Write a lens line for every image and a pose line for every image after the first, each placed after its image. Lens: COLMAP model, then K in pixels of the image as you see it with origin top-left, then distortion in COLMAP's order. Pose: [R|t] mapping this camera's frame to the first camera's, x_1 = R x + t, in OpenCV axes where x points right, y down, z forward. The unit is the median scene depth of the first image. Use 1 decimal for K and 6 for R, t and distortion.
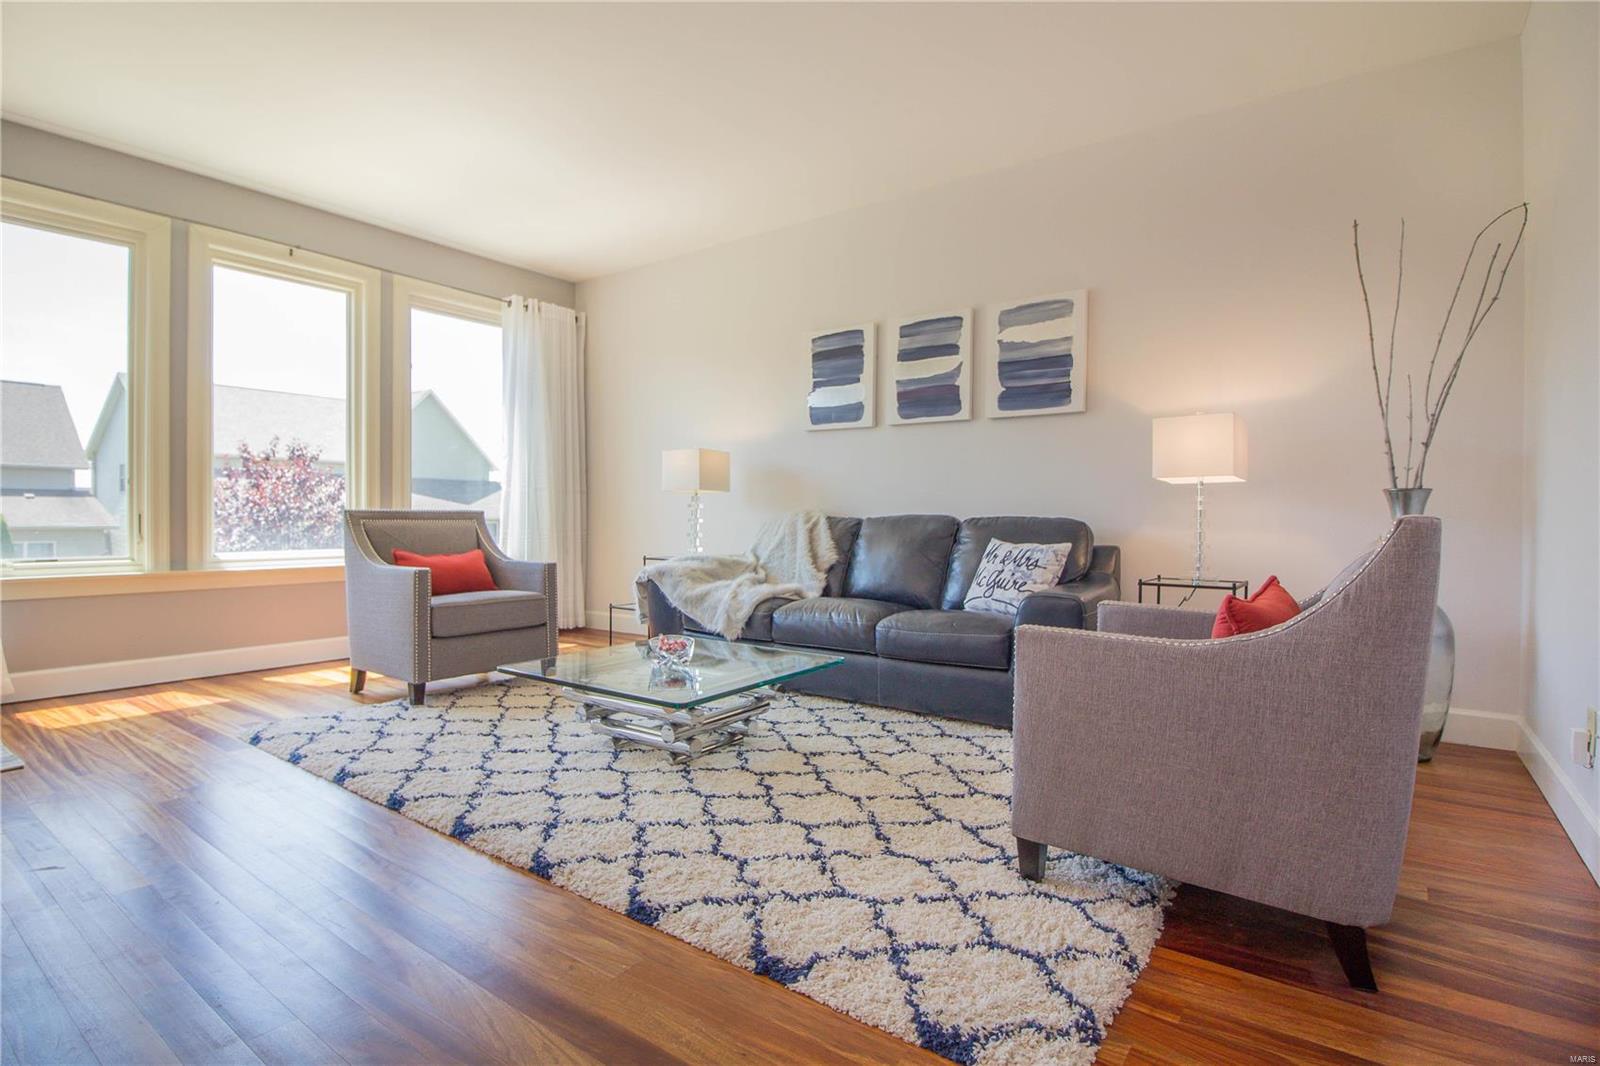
lens RADIAL K [[772.3, 0, 797.5], [0, 772.3, 522.5], [0, 0, 1]] dist [0.003141, 0.000224]
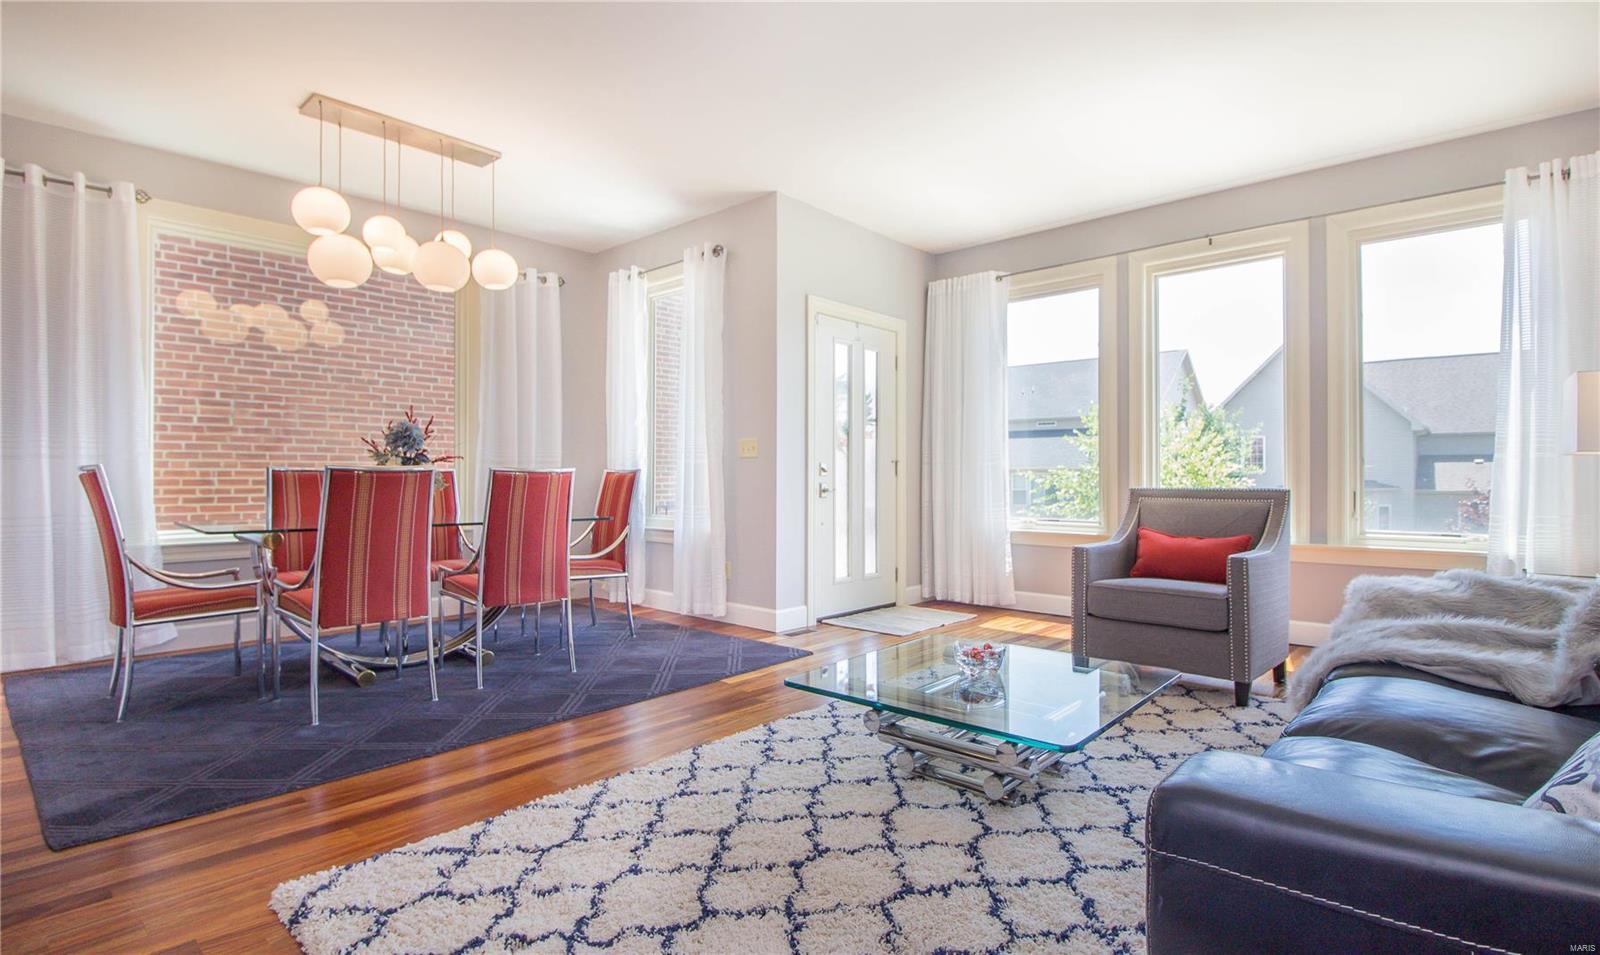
lens RADIAL K [[777.4, 0, 797.7], [0, 777.4, 478.9], [0, 0, 1]] dist [-0.027058, -0.000128]
pose [[-0.112108, -0.007540, -0.993667, 0.502711], [-0.015772, 0.999859, -0.005808, -0.014019], [0.993571, 0.015021, -0.112212, 0.644988]]
